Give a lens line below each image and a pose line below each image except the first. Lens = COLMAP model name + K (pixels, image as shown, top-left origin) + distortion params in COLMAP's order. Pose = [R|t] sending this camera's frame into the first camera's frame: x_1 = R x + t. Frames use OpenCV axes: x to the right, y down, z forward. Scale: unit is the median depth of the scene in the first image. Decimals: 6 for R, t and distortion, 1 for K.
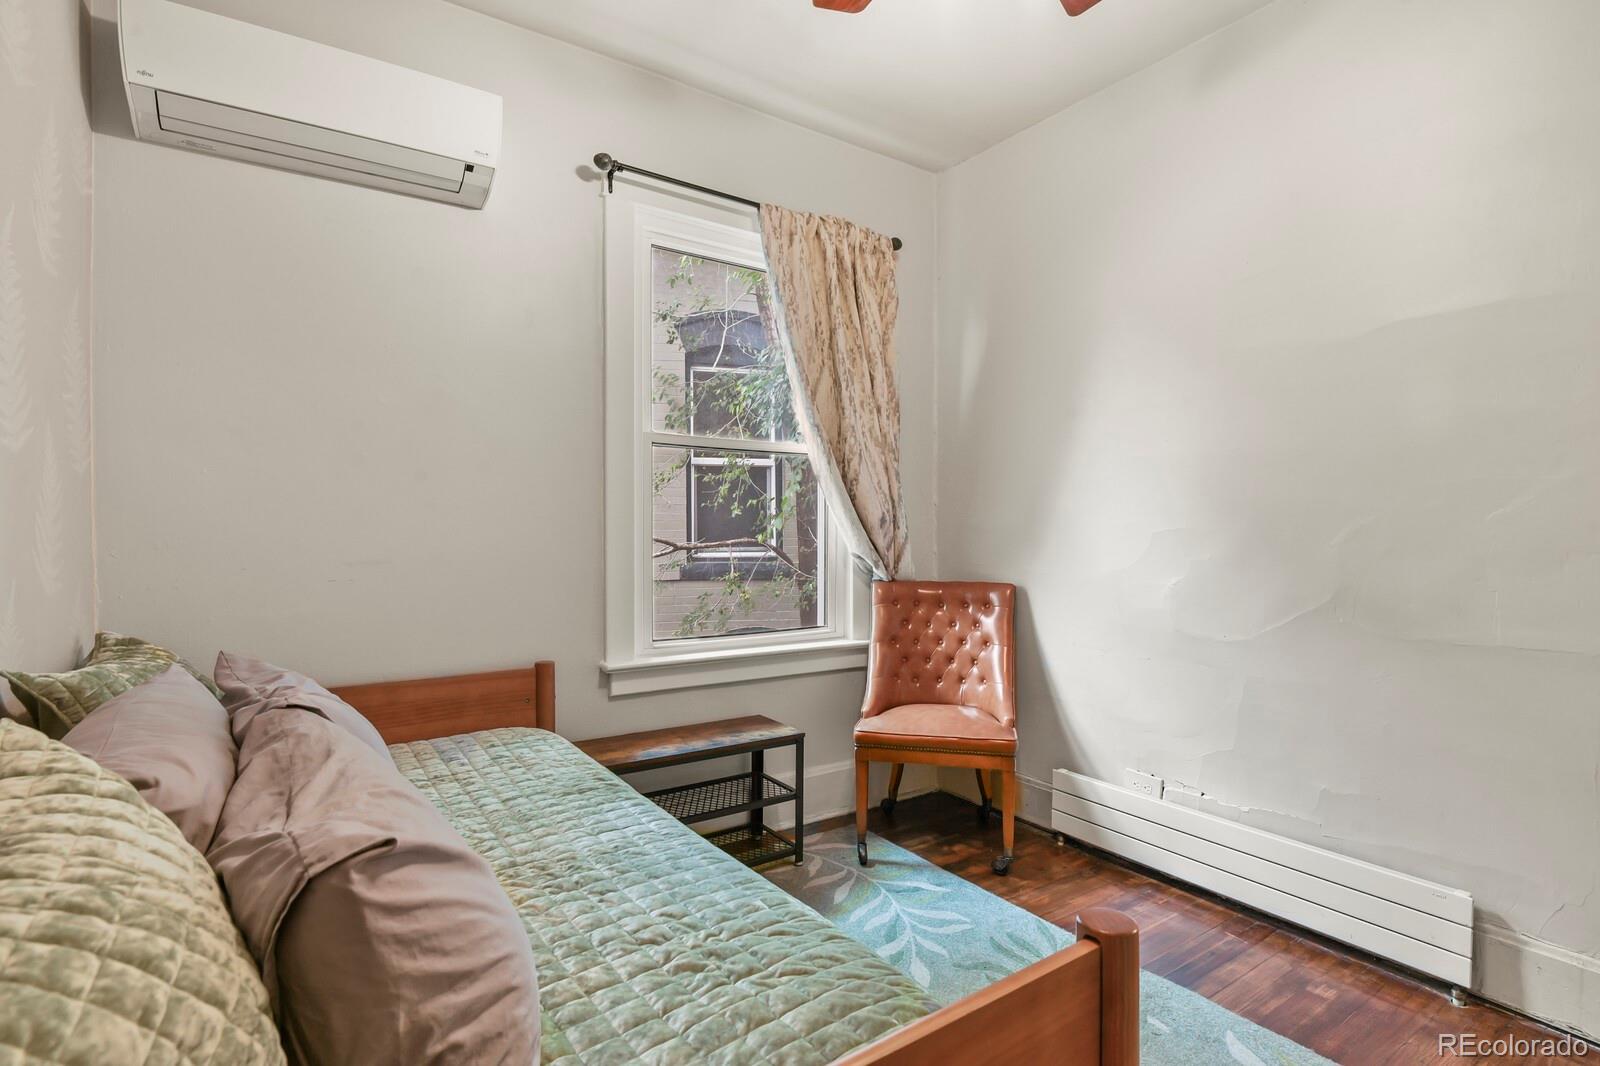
lens RADIAL K [[775.7, 0, 801.6], [0, 775.7, 538.6], [0, 0, 1]] dist [-0.004443, -0.007768]
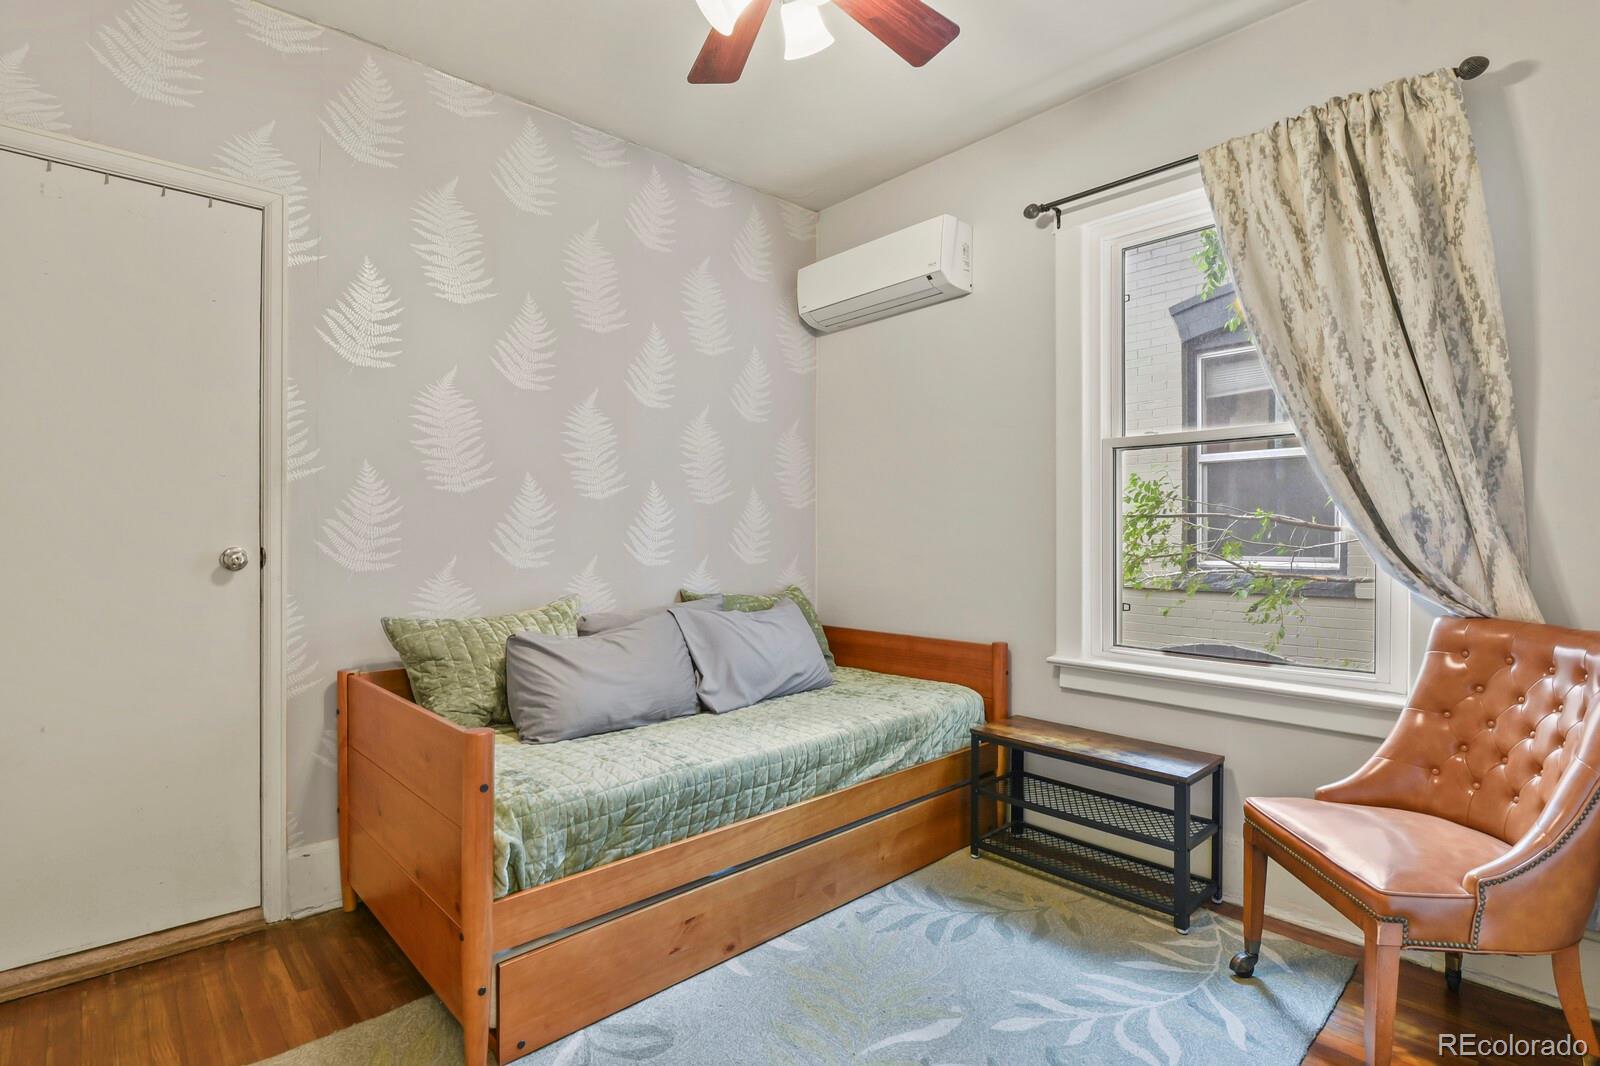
lens RADIAL K [[775.7, 0, 801.6], [0, 775.7, 538.6], [0, 0, 1]] dist [-0.004443, -0.007768]
pose [[0.151811, 0.001350, -0.988409, 0.773272], [-0.009125, 0.999958, -0.000035, -0.002825], [0.988367, 0.009025, 0.151817, 0.468357]]
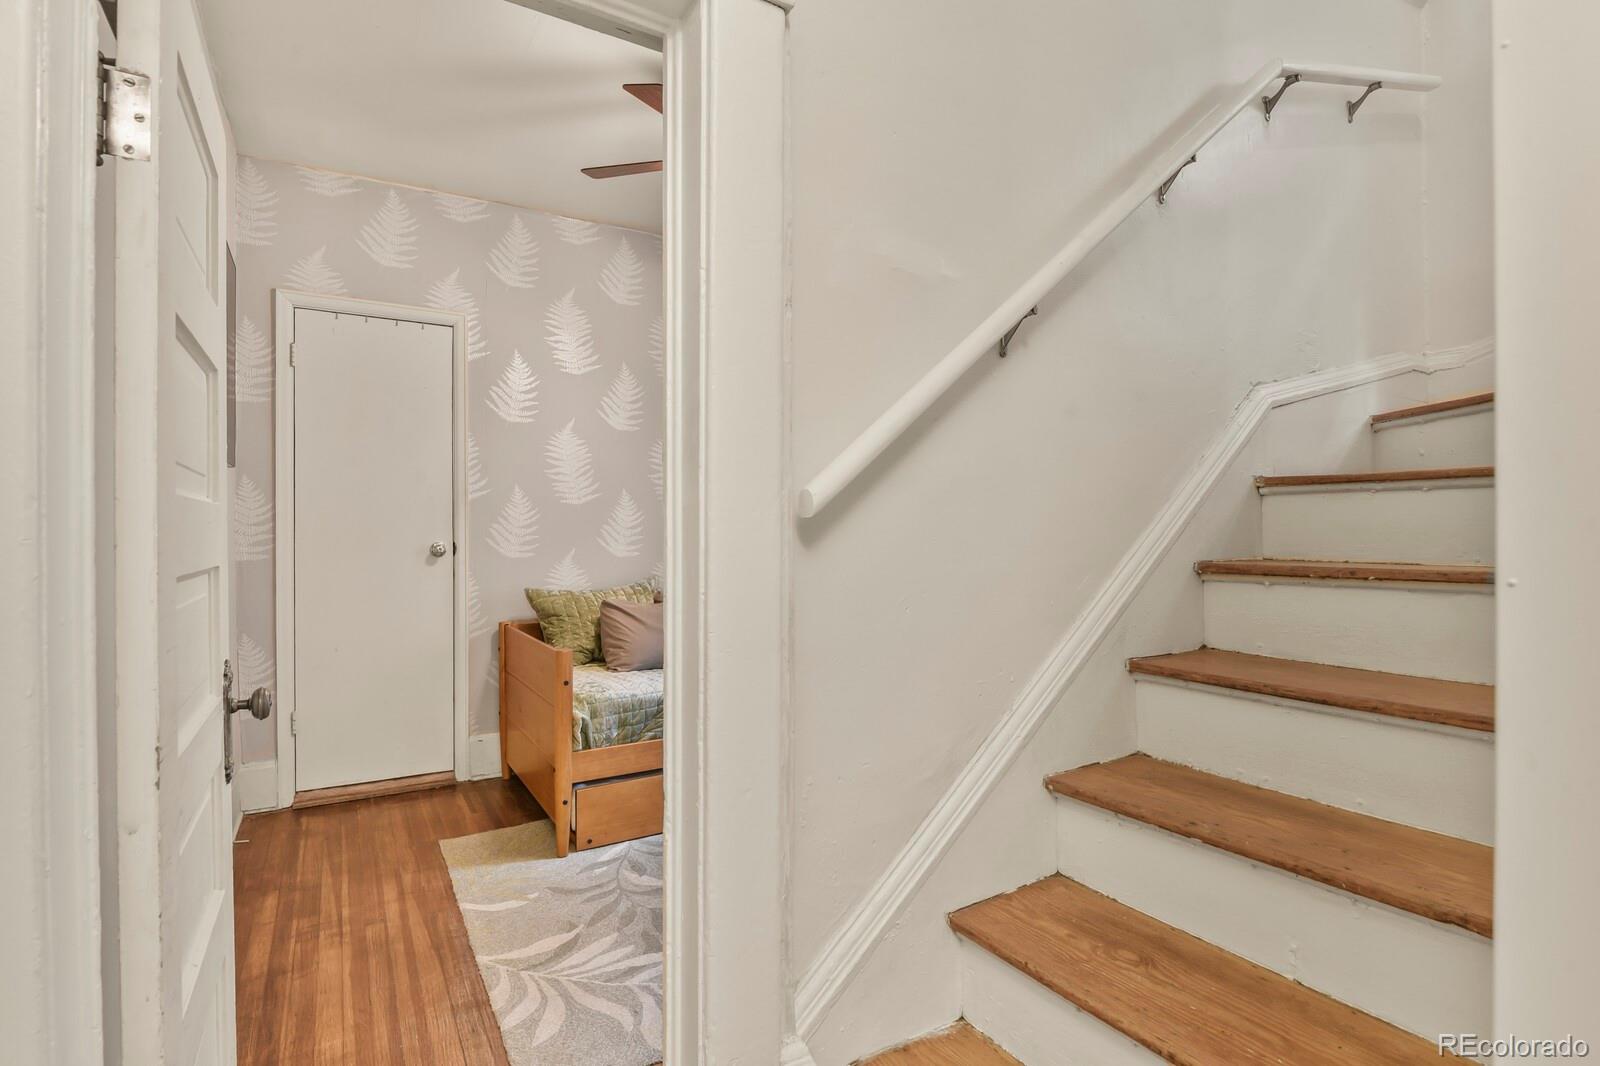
lens RADIAL K [[775.7, 0, 801.6], [0, 775.7, 538.6], [0, 0, 1]] dist [-0.004443, -0.007768]
pose [[-0.054593, 0.006793, -0.998486, 1.153404], [-0.006089, 0.999956, 0.007136, -0.007213], [0.998490, 0.006470, -0.054549, 0.686907]]
